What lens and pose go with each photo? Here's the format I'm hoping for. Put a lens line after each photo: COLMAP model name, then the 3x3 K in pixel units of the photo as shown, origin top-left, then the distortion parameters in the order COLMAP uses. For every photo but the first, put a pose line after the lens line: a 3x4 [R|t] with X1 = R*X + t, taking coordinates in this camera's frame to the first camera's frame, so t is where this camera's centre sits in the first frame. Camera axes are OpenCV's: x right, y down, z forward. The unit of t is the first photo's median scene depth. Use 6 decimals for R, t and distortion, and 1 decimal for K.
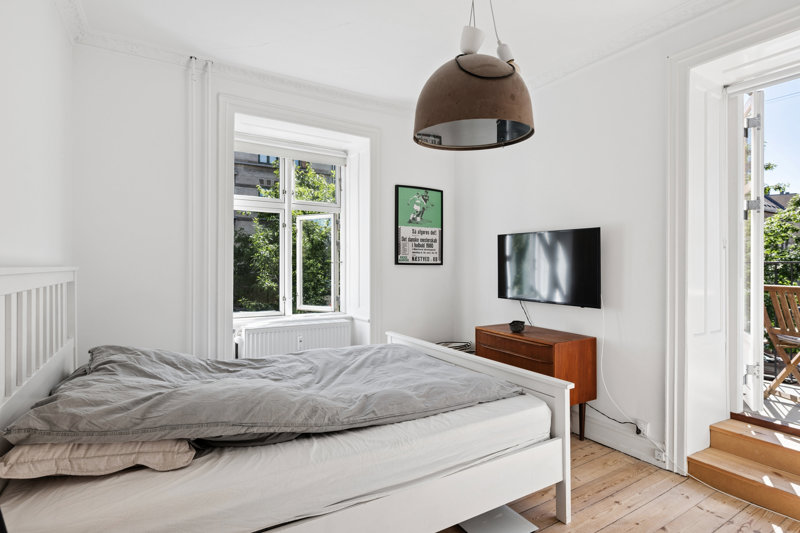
lens RADIAL K [[413.6, 0, 402.3], [0, 413.6, 266.6], [0, 0, 1]] dist [-0.003857, 0.000038]
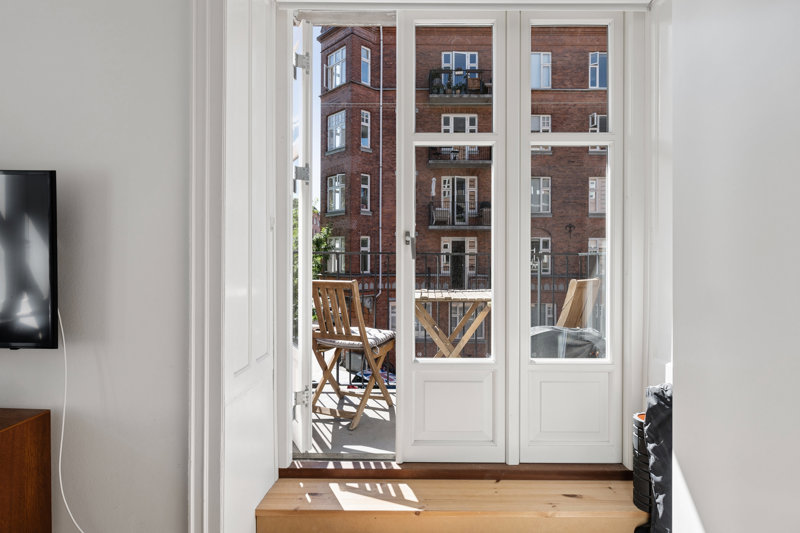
lens RADIAL K [[450.3, 0, 401.0], [0, 450.3, 259.4], [0, 0, 1]] dist [0.001424, -0.000820]
pose [[0.541448, -0.006746, 0.840707, 0.273925], [-0.007218, 0.999894, 0.012672, -0.006133], [-0.840703, -0.012930, 0.541342, 0.421101]]
